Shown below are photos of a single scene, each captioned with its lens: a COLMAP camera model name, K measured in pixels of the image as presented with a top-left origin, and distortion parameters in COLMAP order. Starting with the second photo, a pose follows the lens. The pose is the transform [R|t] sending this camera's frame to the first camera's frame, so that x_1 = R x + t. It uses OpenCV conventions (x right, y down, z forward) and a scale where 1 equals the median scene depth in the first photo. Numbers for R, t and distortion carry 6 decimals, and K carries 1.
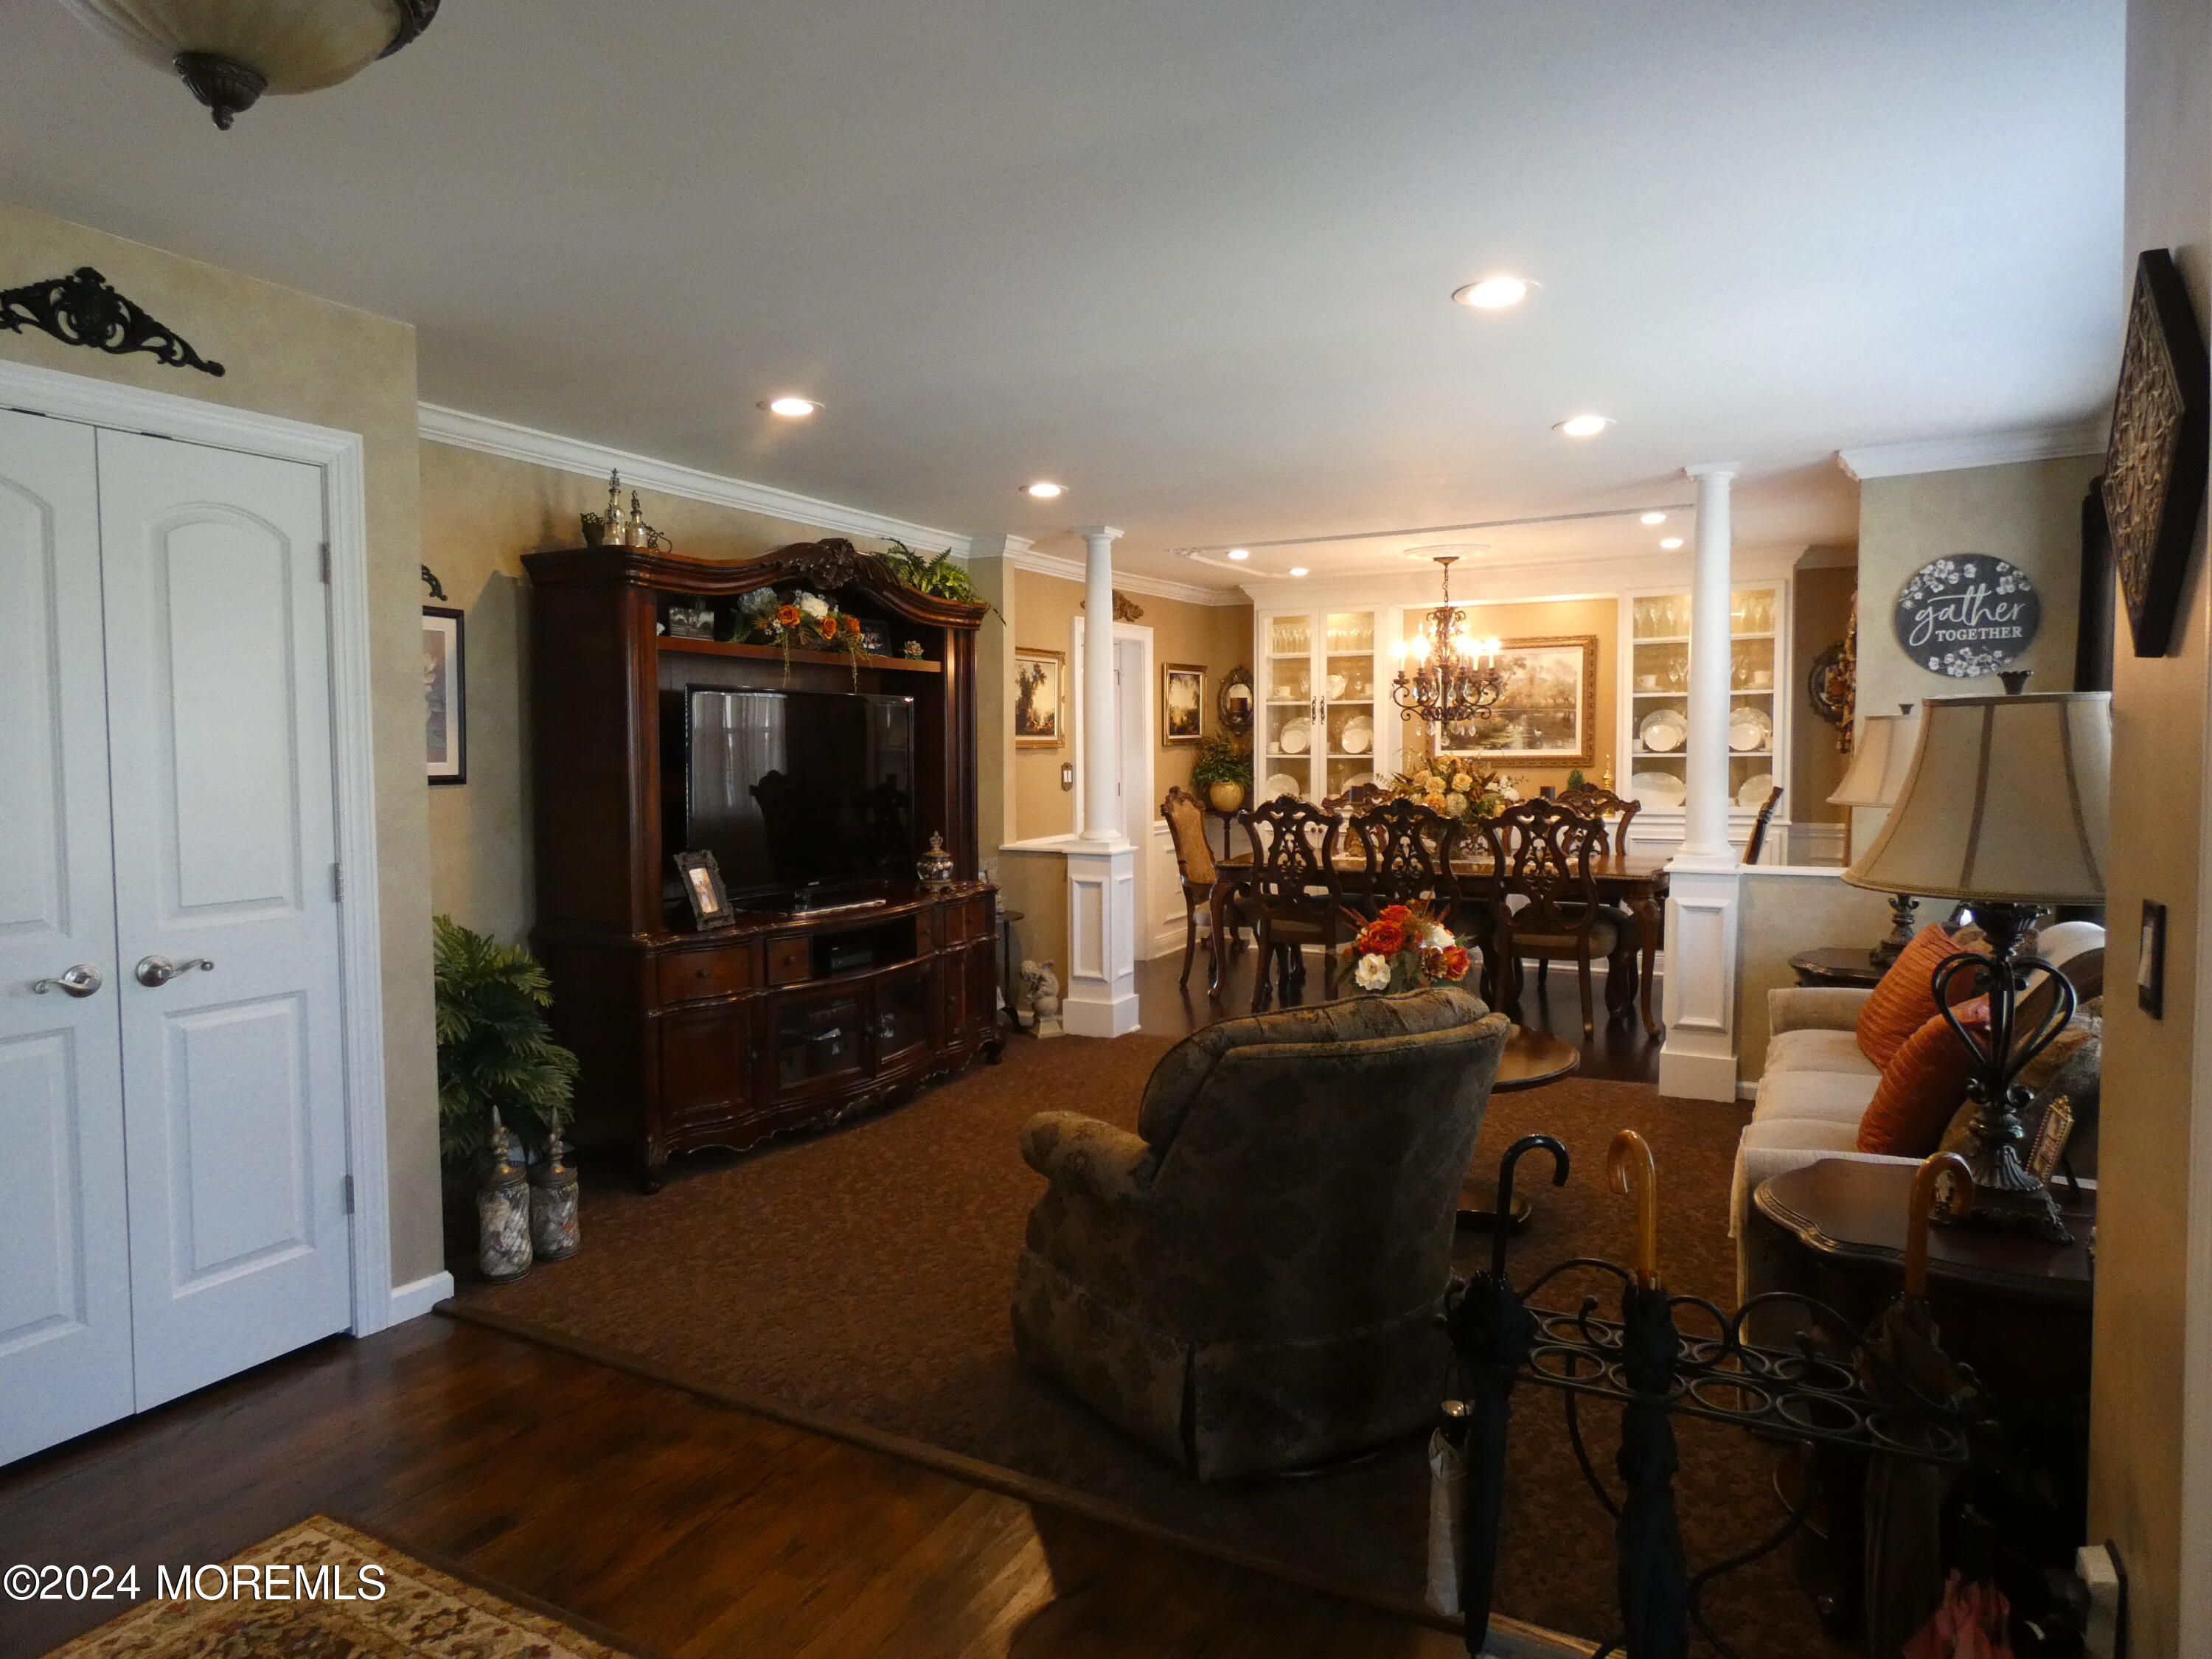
lens RADIAL K [[1358.6, 0, 1106.1], [0, 1358.6, 880.1], [0, 0, 1]] dist [0.060232, 0.000435]
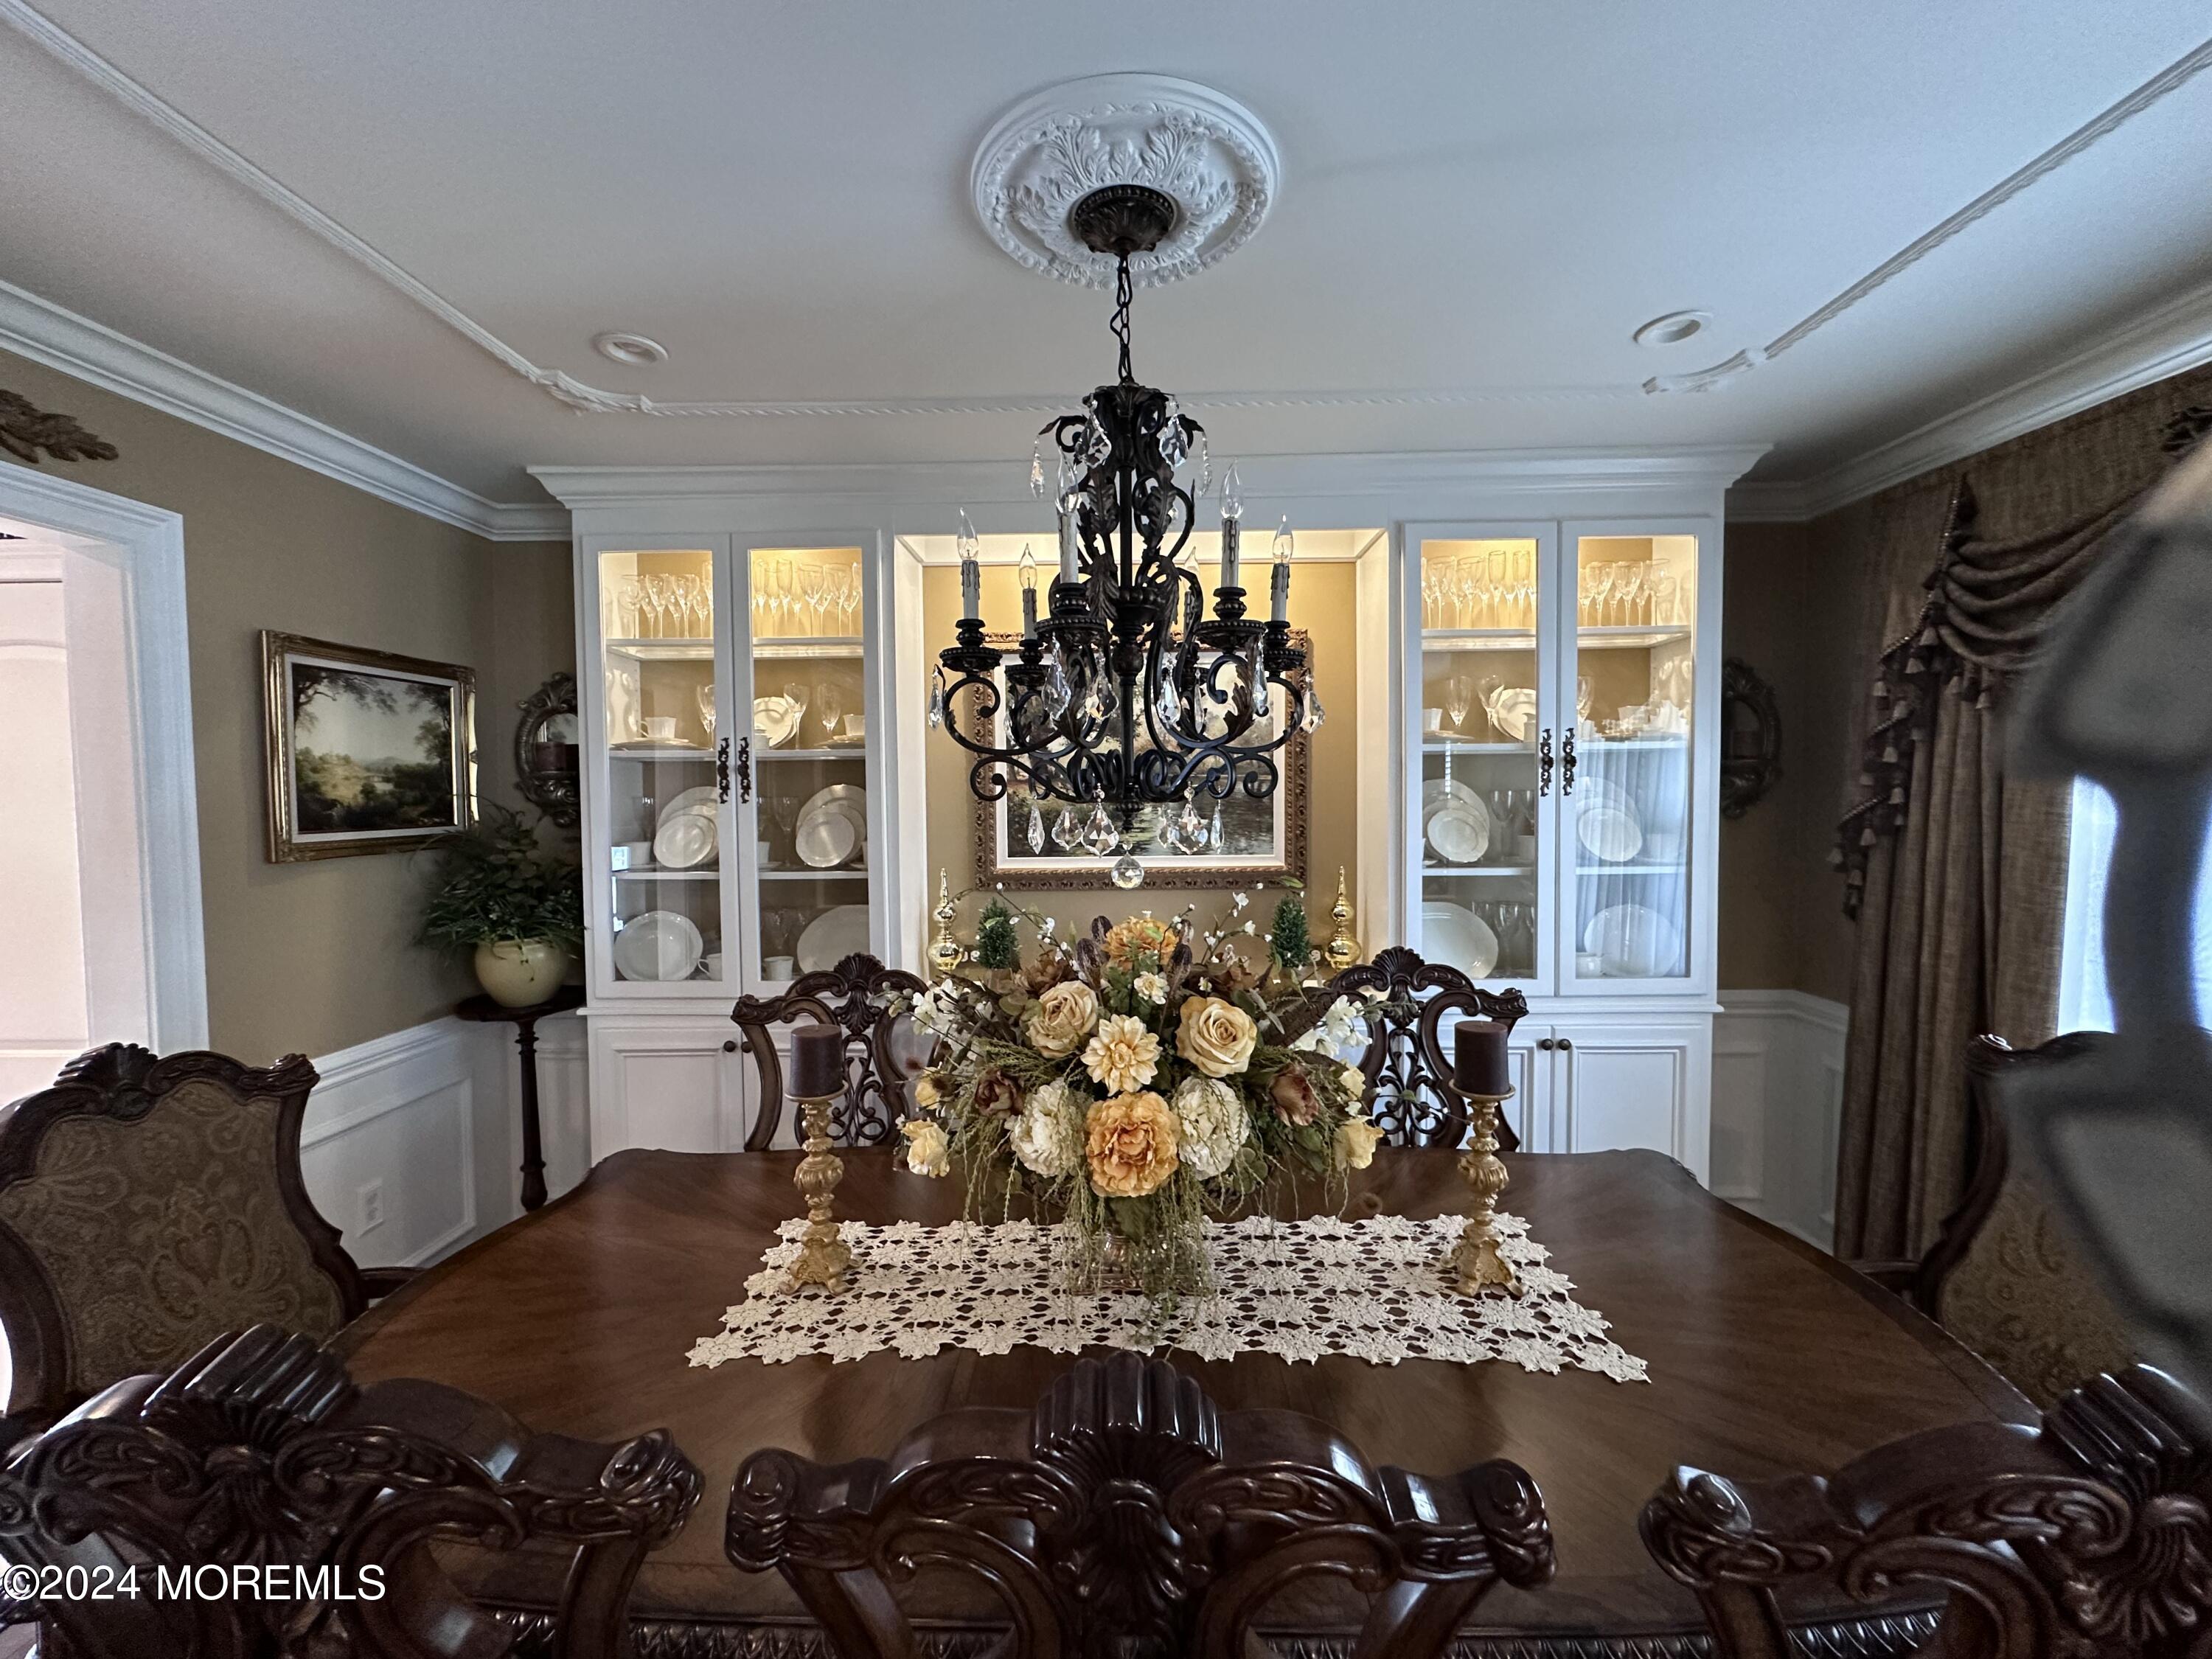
lens RADIAL K [[884.9, 0, 1113.1], [0, 884.9, 824.1], [0, 0, 1]] dist [-0.014411, 0.000150]
pose [[0.891580, -0.012428, 0.452693, 0.141831], [0.047497, 0.996676, -0.066184, -0.087433], [-0.450366, 0.080510, 0.889207, 0.730655]]
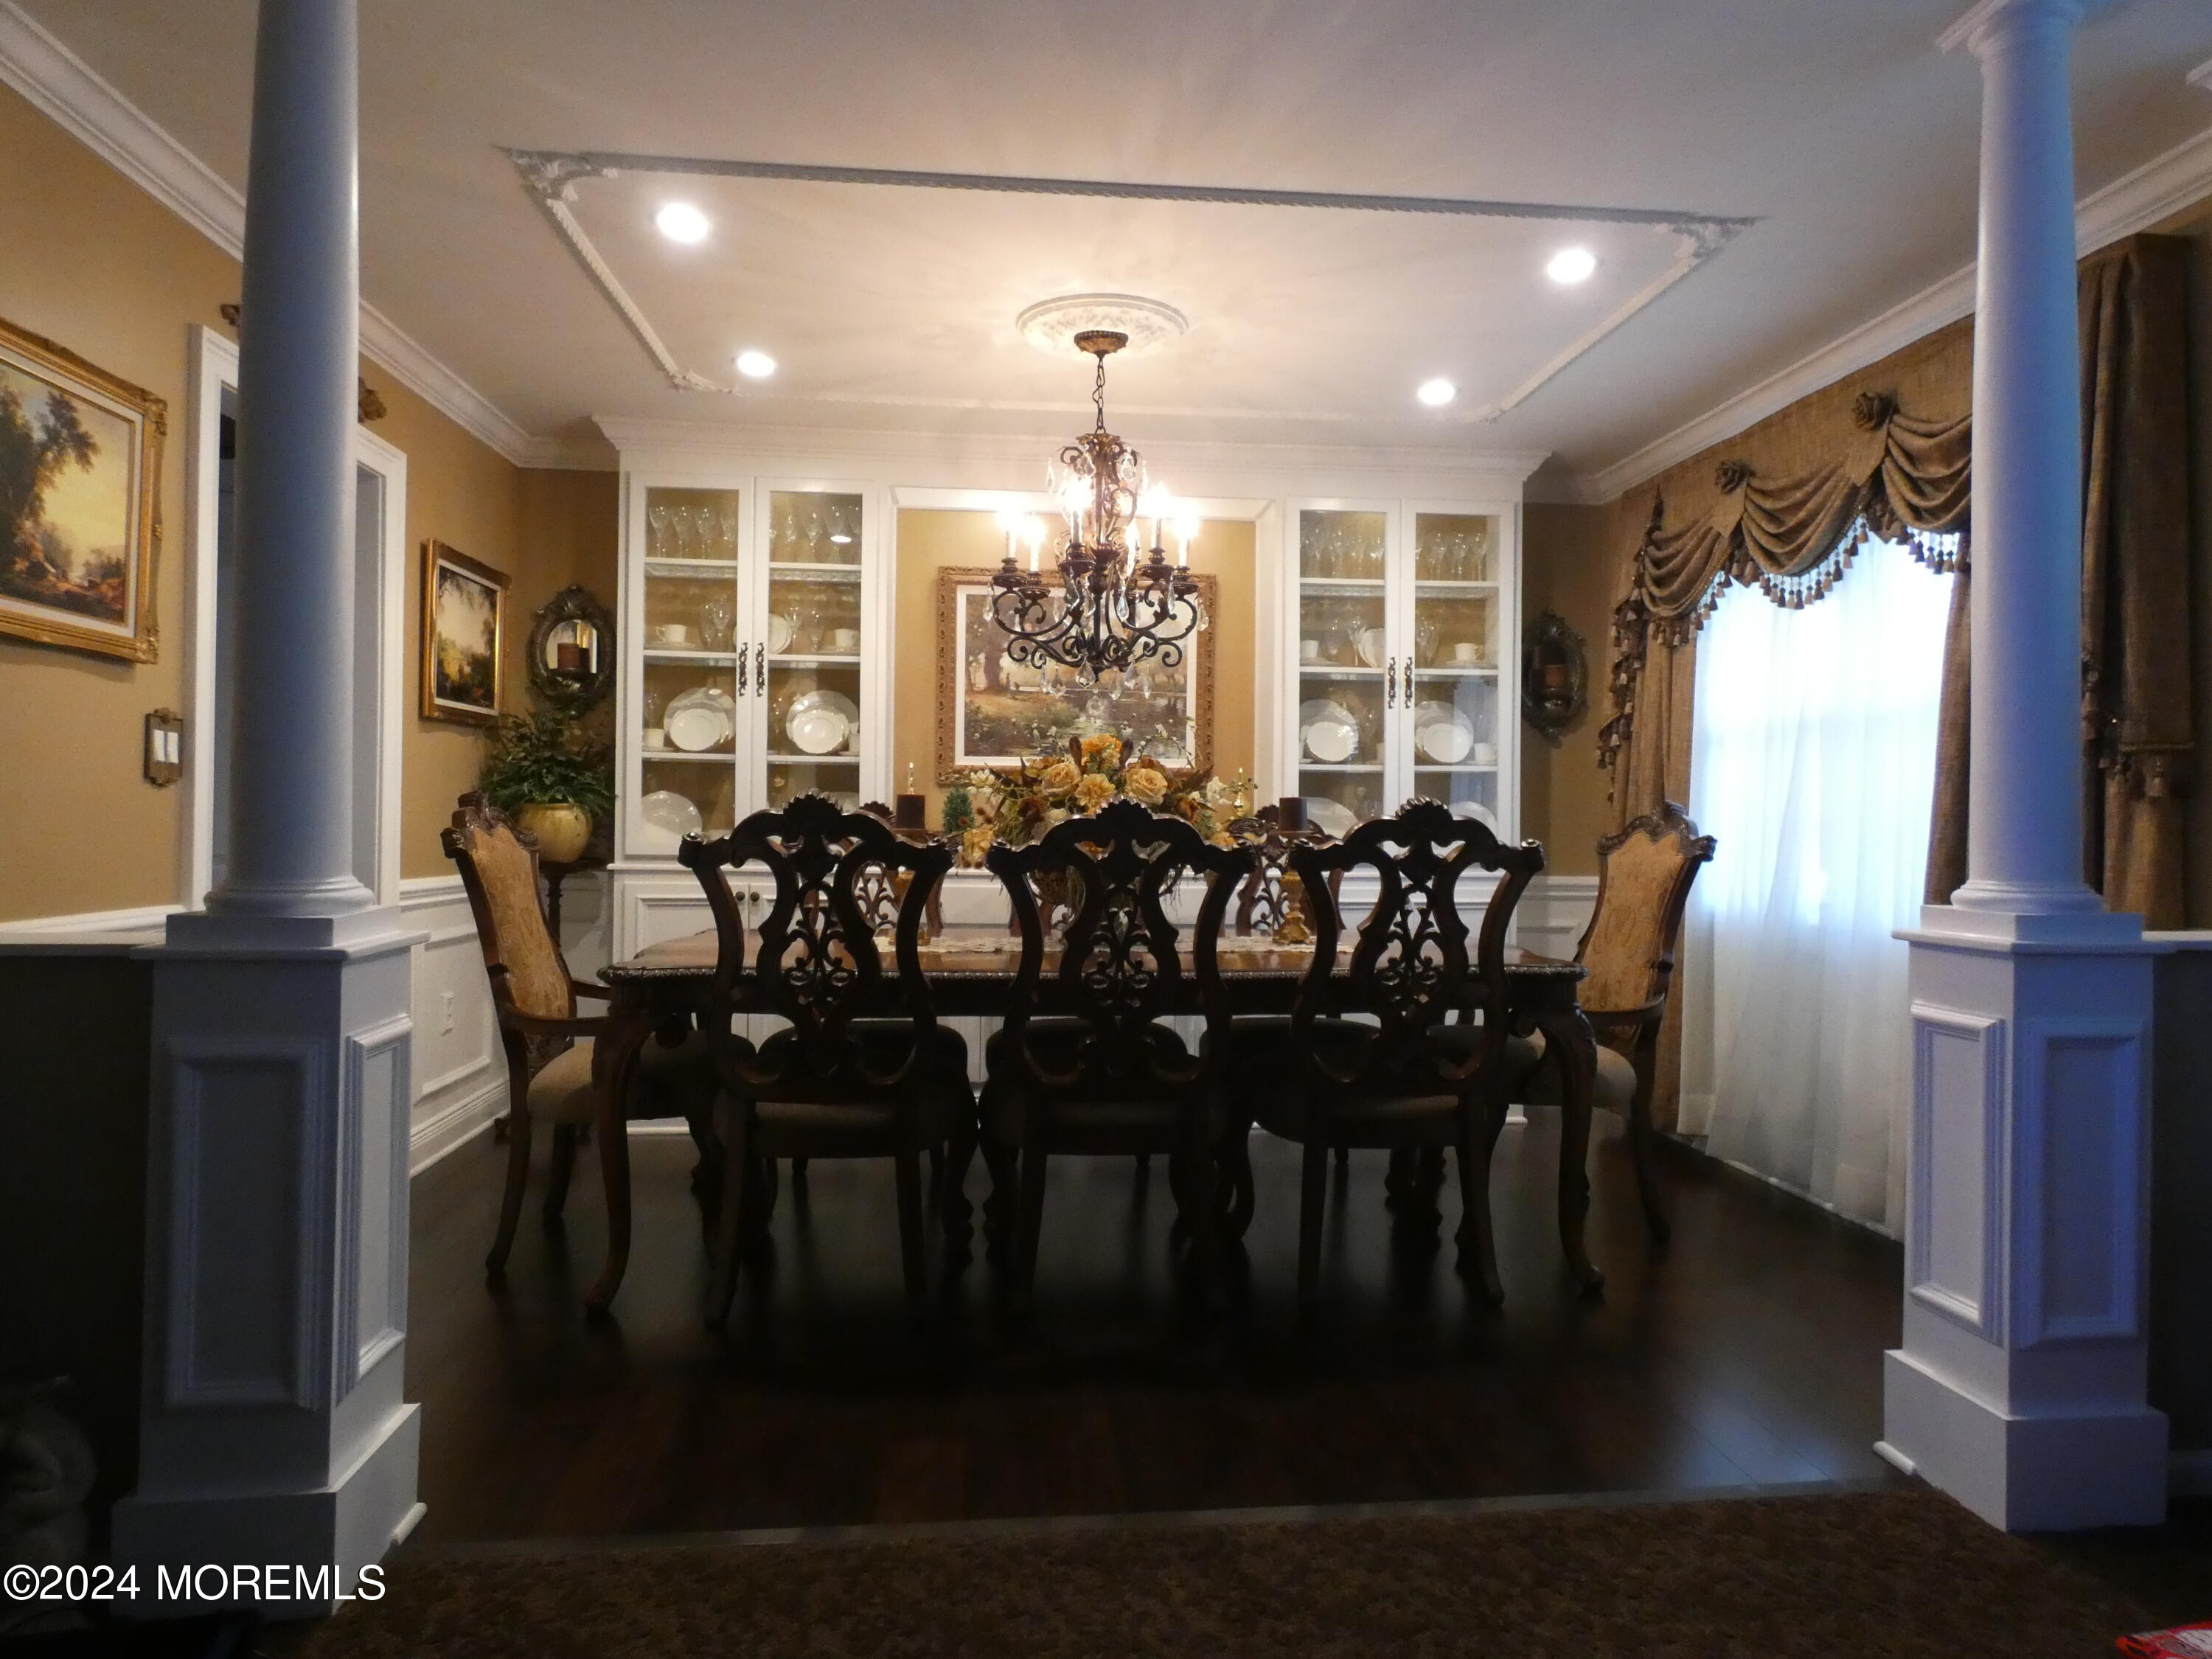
lens RADIAL K [[1349.6, 0, 1110.5], [0, 1349.6, 818.9], [0, 0, 1]] dist [0.008091, 0.001037]
pose [[0.837305, 0.023128, 0.546247, -0.013055], [0.037150, 0.994389, -0.099048, -0.010508], [-0.545473, 0.103226, 0.831747, 0.517038]]
